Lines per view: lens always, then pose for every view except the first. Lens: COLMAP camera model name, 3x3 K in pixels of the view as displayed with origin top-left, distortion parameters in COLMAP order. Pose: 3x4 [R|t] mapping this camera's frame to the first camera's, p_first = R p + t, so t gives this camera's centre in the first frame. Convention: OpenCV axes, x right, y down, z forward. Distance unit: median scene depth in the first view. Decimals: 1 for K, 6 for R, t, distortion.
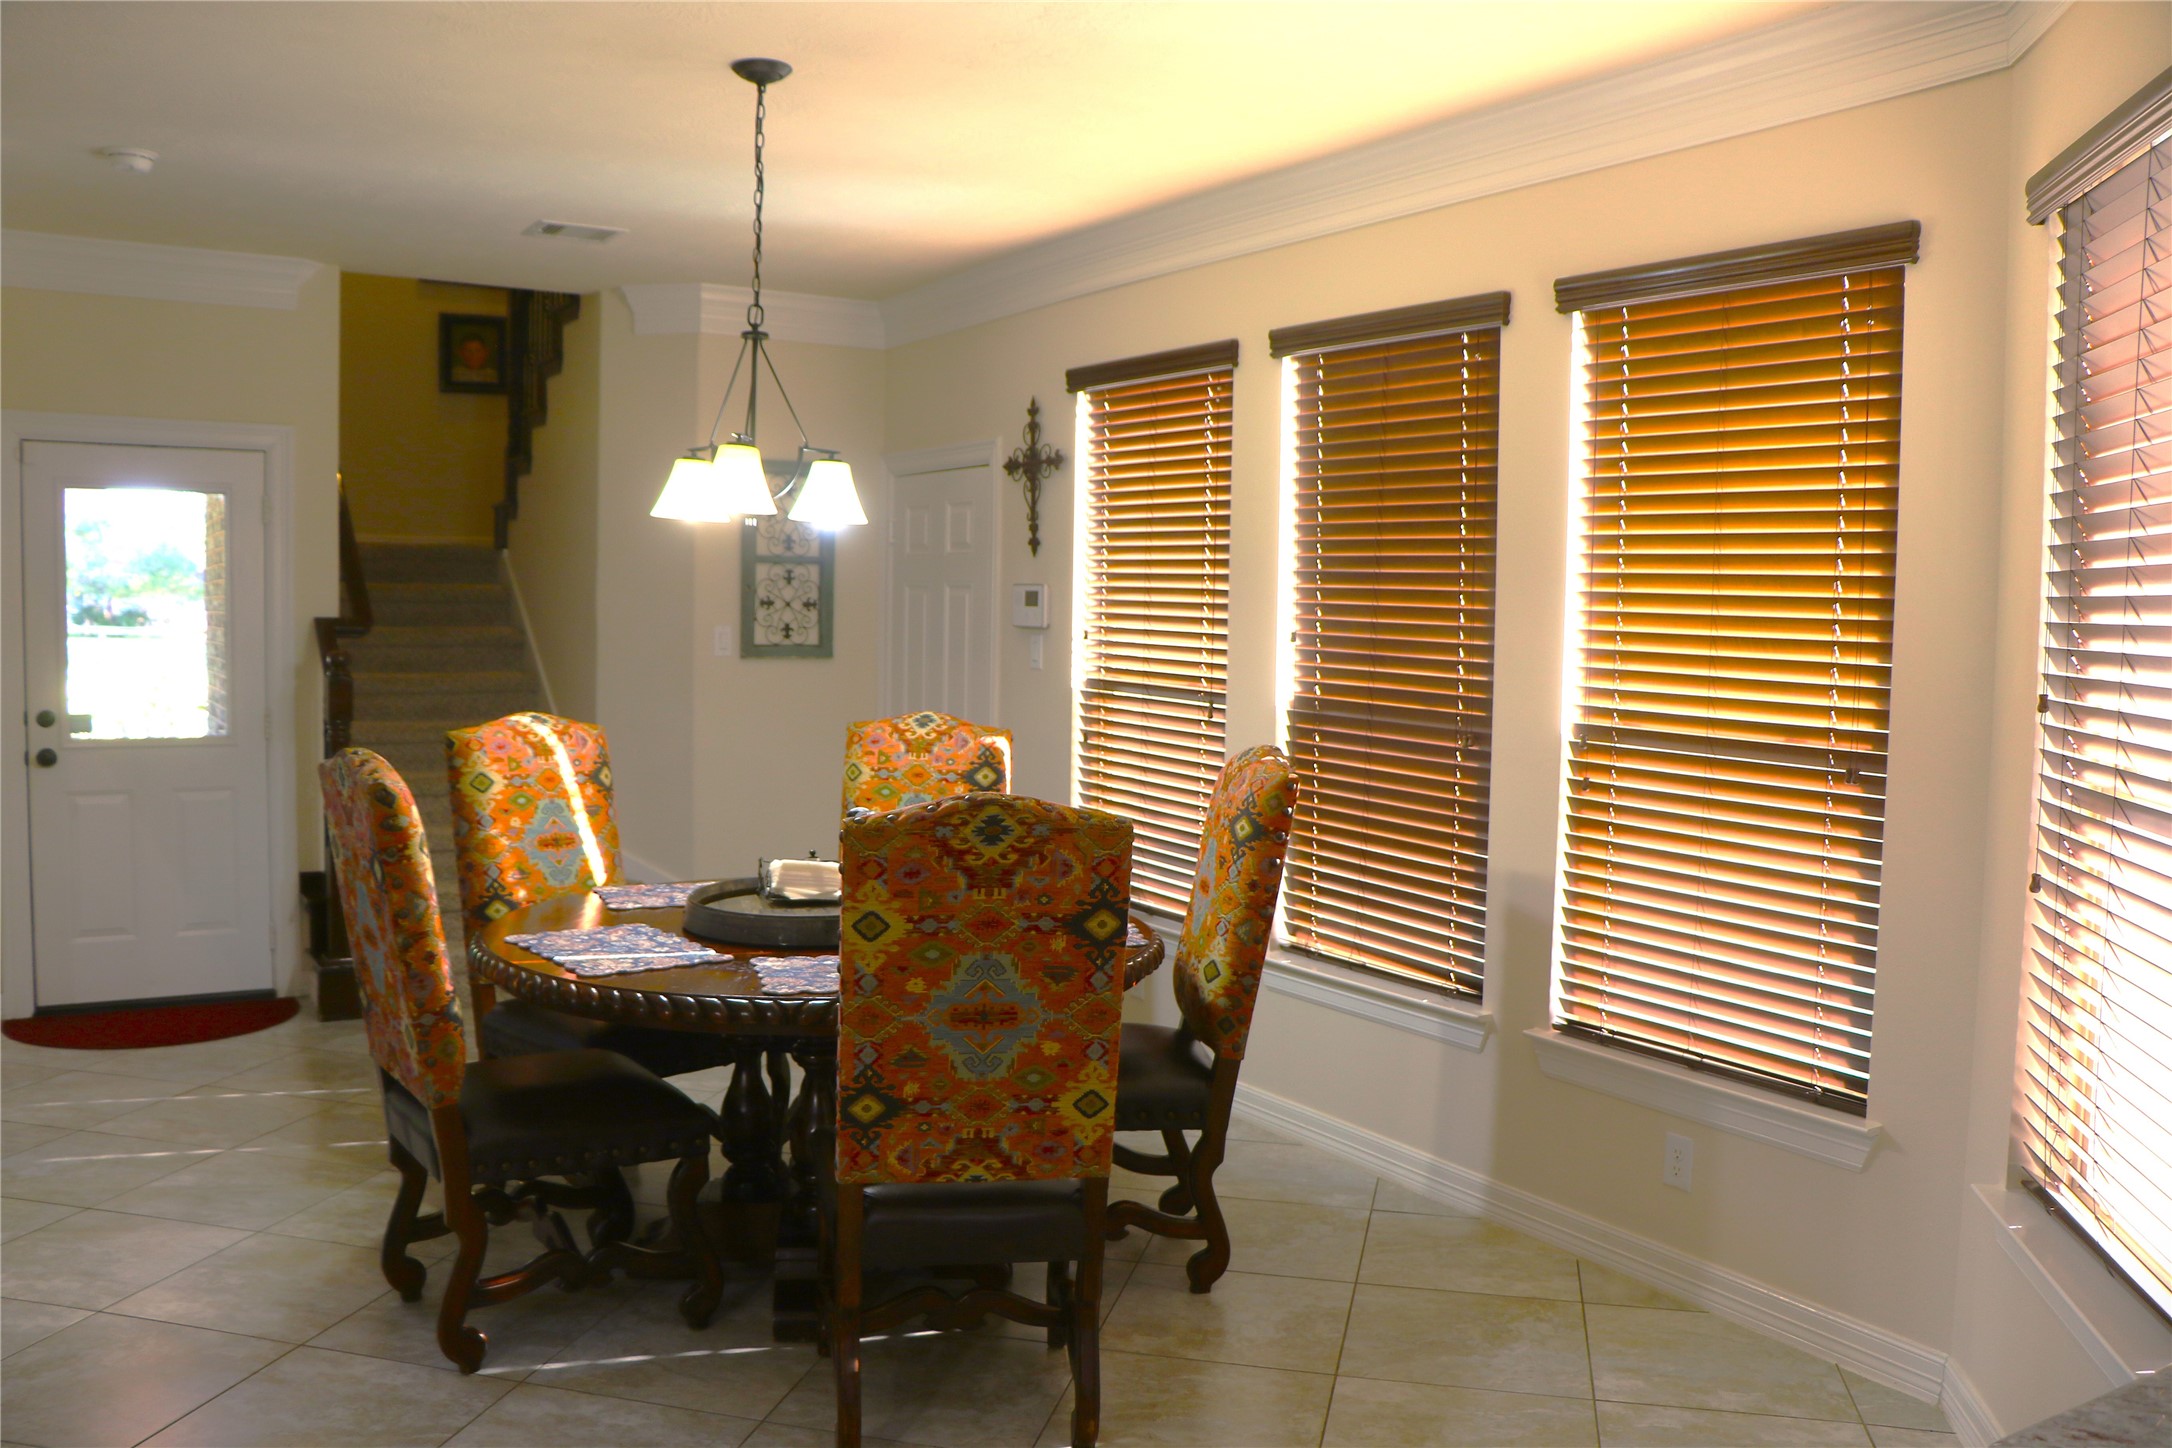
lens RADIAL K [[1766.5, 0, 1086.0], [0, 1766.5, 724.0], [0, 0, 1]] dist [-0.187034, 0.163047]
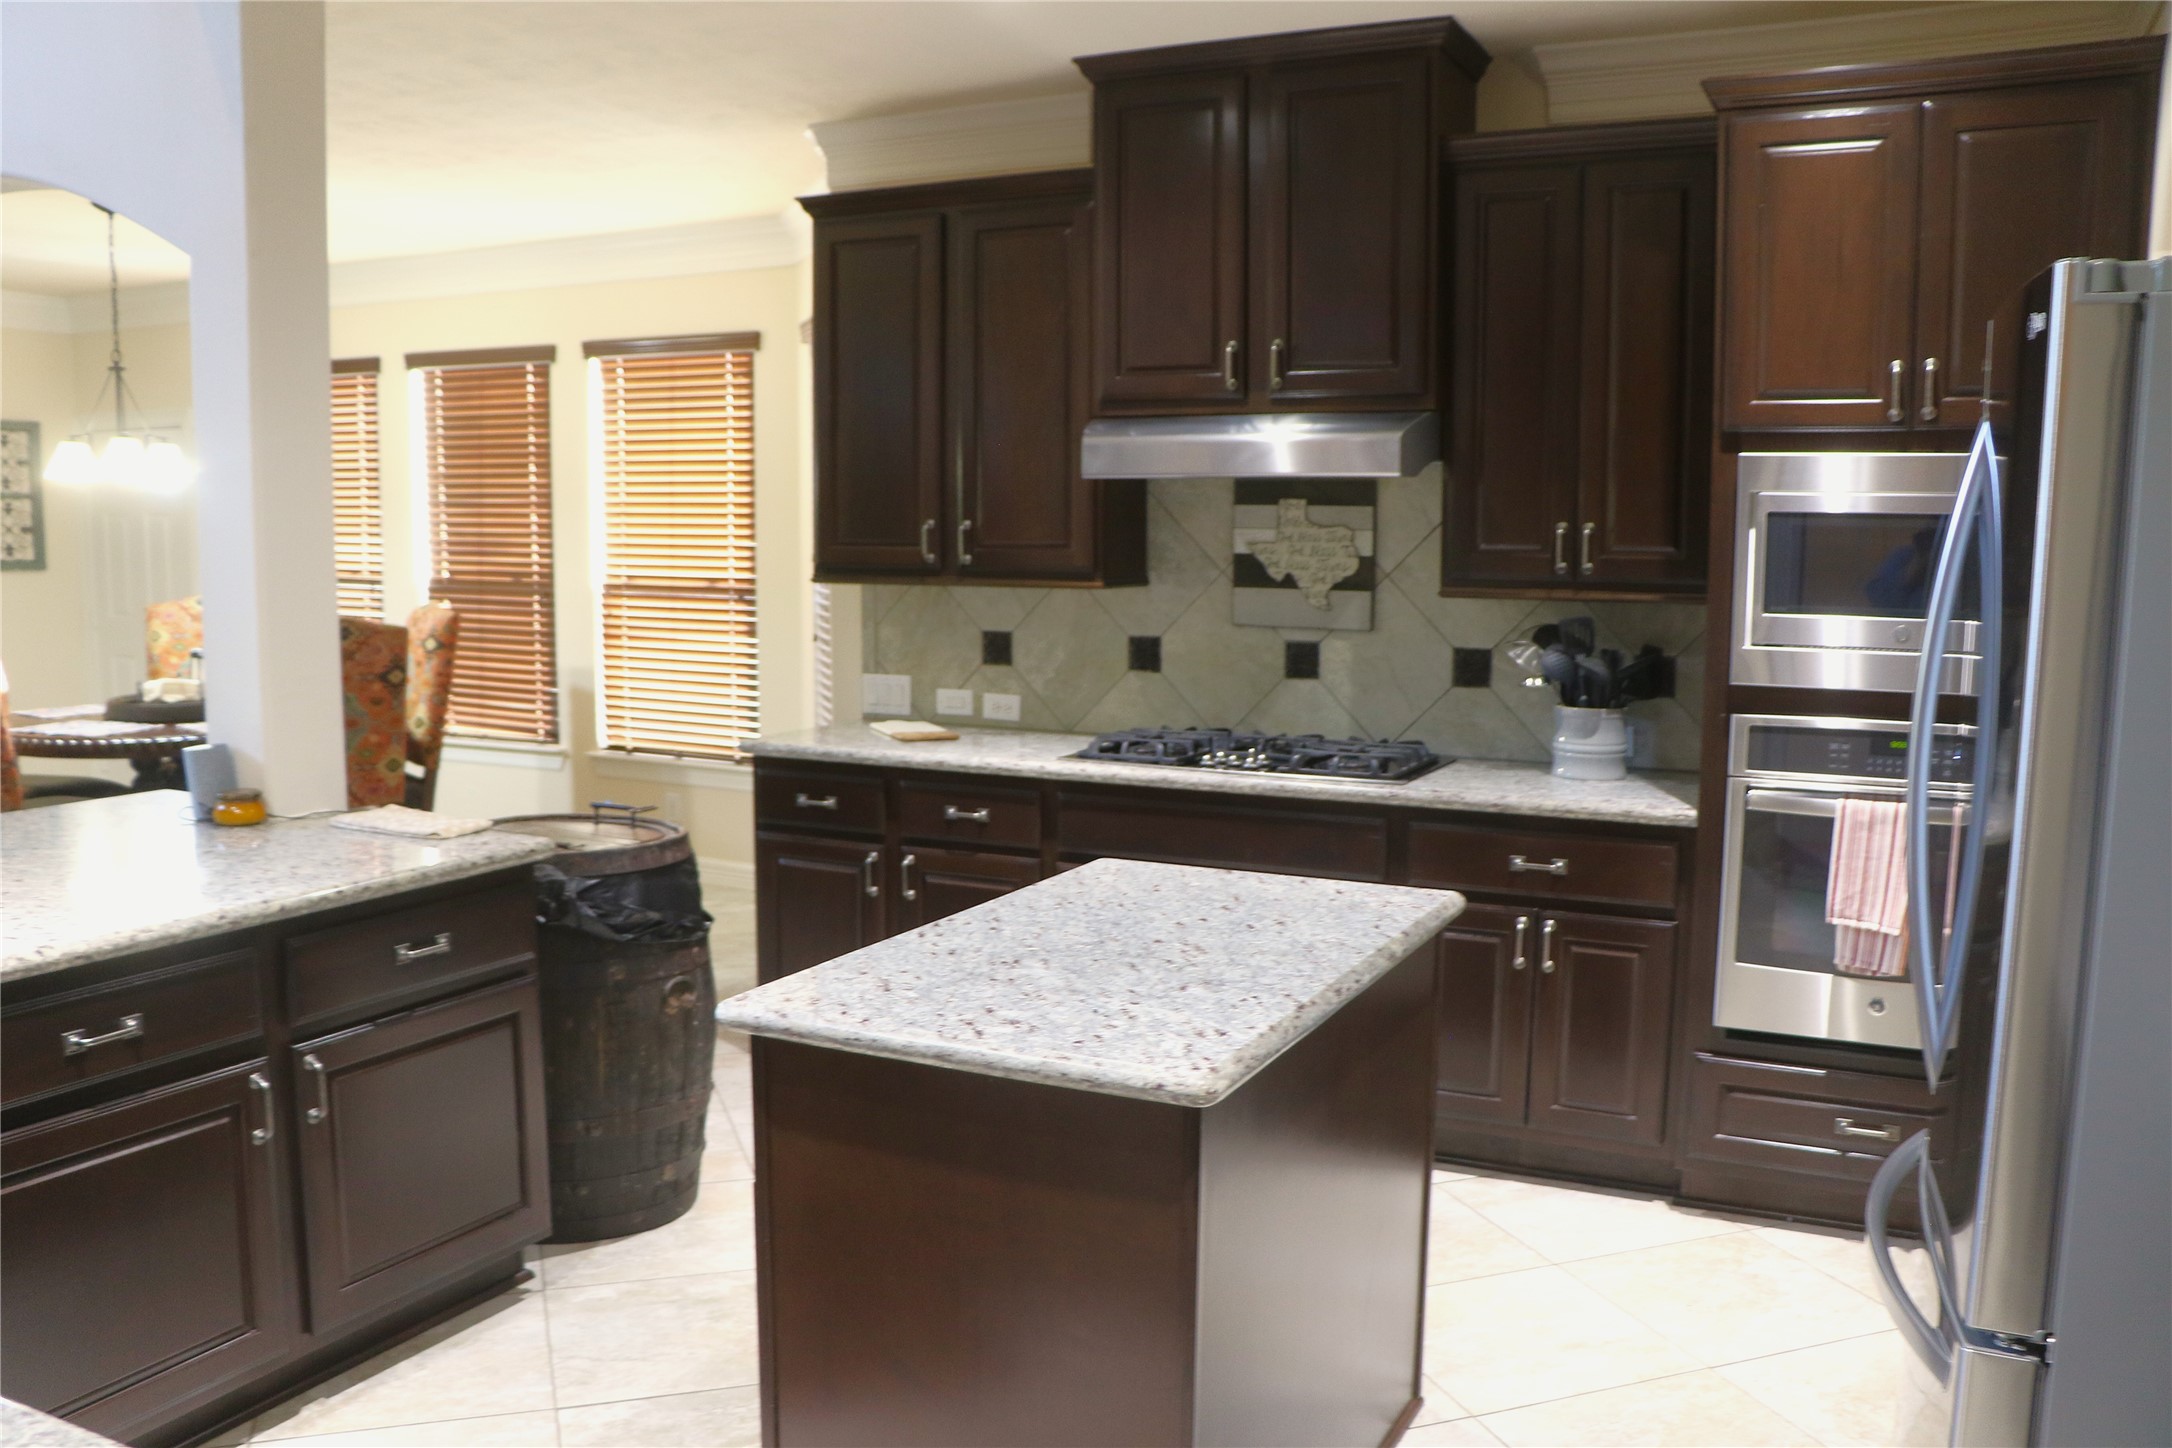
lens RADIAL K [[1766.5, 0, 1086.0], [0, 1766.5, 724.0], [0, 0, 1]] dist [-0.187034, 0.163047]
pose [[0.846267, -0.073434, 0.527674, -0.257398], [0.044349, 0.996727, 0.067584, 0.044692], [-0.530910, -0.033793, 0.846754, -0.802280]]
